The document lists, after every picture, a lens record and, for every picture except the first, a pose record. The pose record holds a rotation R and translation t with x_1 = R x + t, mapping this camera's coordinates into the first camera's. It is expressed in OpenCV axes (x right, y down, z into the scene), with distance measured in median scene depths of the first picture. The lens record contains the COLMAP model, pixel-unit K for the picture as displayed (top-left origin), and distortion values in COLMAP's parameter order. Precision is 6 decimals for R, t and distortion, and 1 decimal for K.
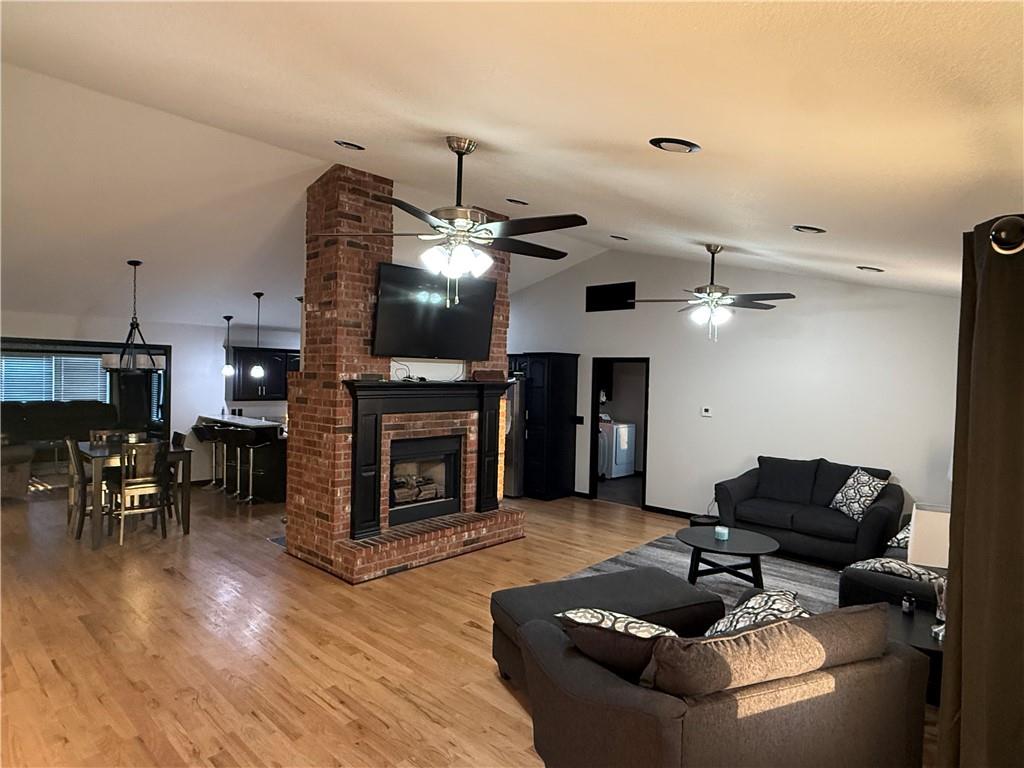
lens RADIAL K [[589.4, 0, 515.9], [0, 589.4, 385.9], [0, 0, 1]] dist [0.002217, 0.000267]
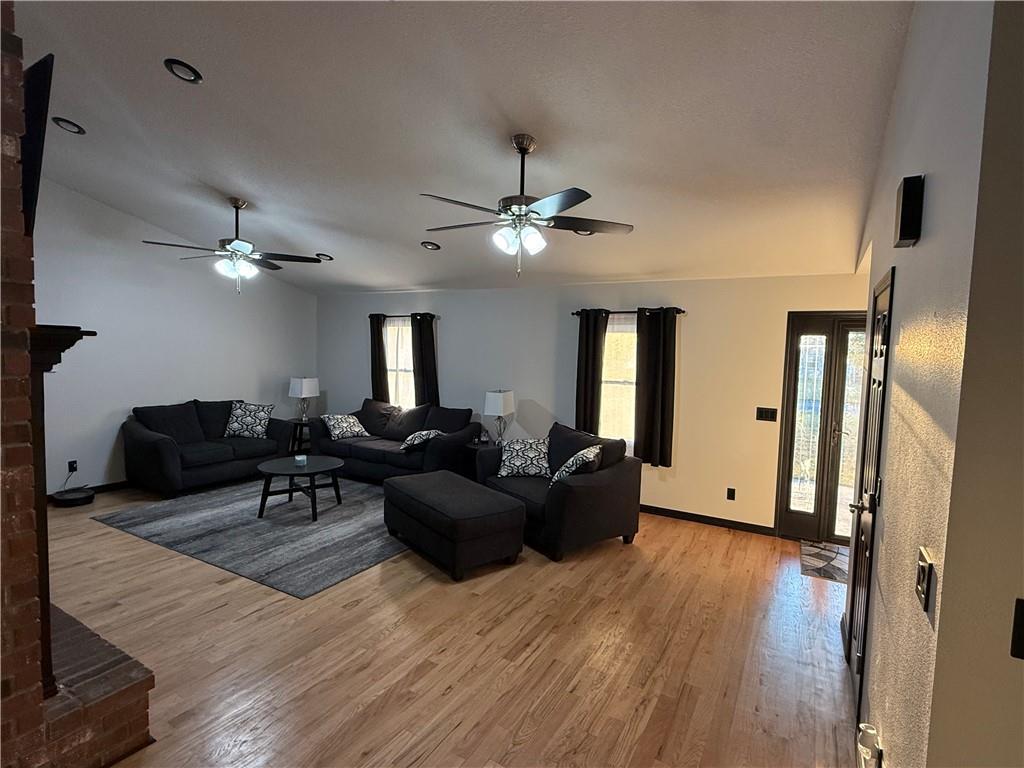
lens RADIAL K [[499.5, 0, 512.0], [0, 499.5, 384.0], [0, 0, 1]] dist [-0.001095, 0.000324]
pose [[-0.213312, -0.095626, 0.972293, -0.637099], [-0.014190, 0.995397, 0.094785, -0.010482], [-0.976881, 0.006422, -0.213687, 0.691616]]
